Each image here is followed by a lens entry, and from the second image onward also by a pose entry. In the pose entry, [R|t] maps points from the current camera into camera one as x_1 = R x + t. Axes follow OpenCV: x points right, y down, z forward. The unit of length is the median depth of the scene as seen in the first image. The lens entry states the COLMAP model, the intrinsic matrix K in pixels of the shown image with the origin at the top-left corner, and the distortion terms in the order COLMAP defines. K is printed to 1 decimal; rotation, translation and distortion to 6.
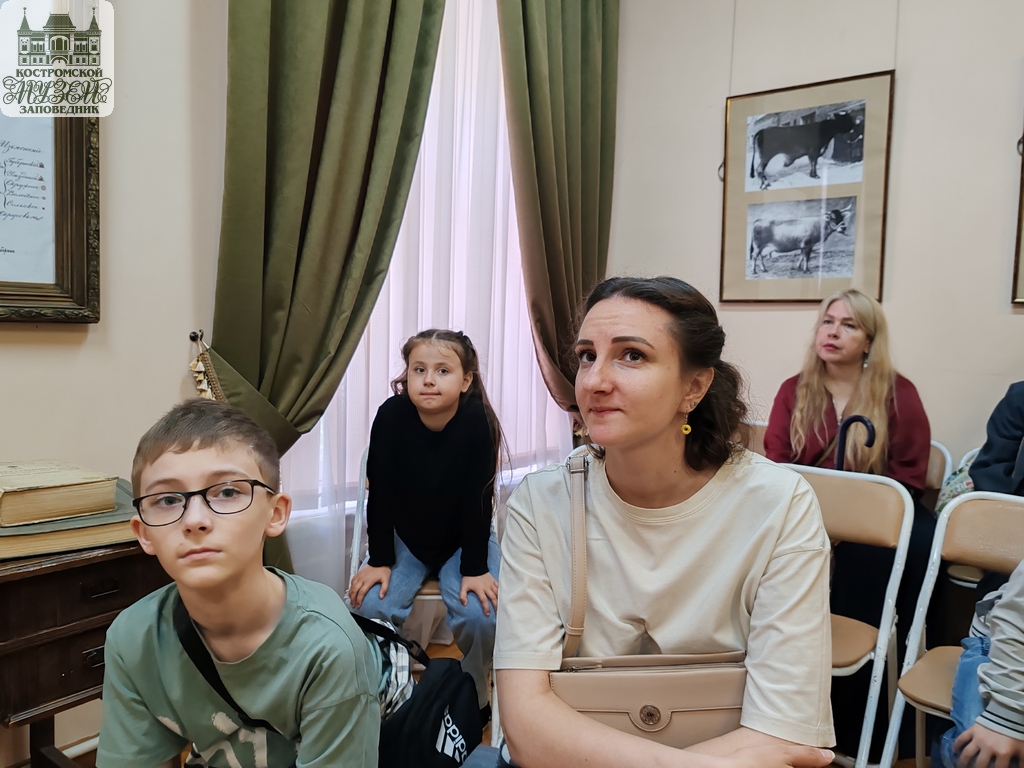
lens RADIAL K [[788.4, 0, 511.2], [0, 788.4, 380.5], [0, 0, 1]] dist [0.035418, -0.005203]
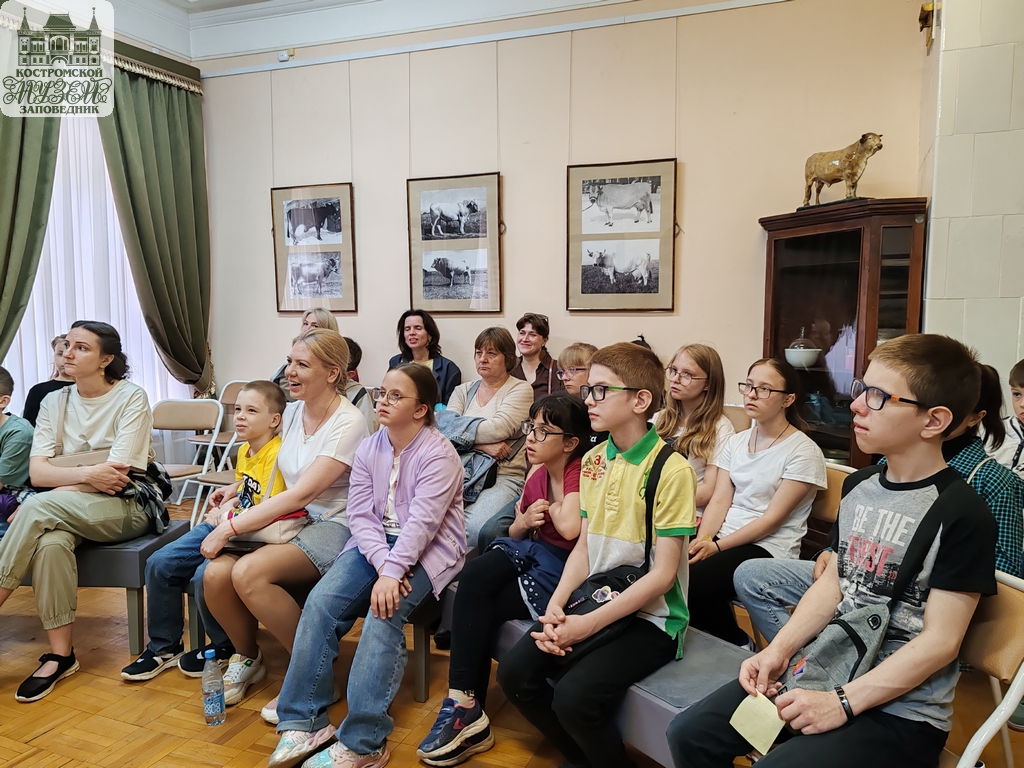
lens RADIAL K [[788.4, 0, 513.5], [0, 788.4, 388.0], [0, 0, 1]] dist [0.035418, -0.005203]
pose [[0.963065, -0.055423, 0.263505, 0.321161], [0.049060, 0.998325, 0.030671, 0.035095], [-0.264764, -0.016611, 0.964170, -0.785993]]
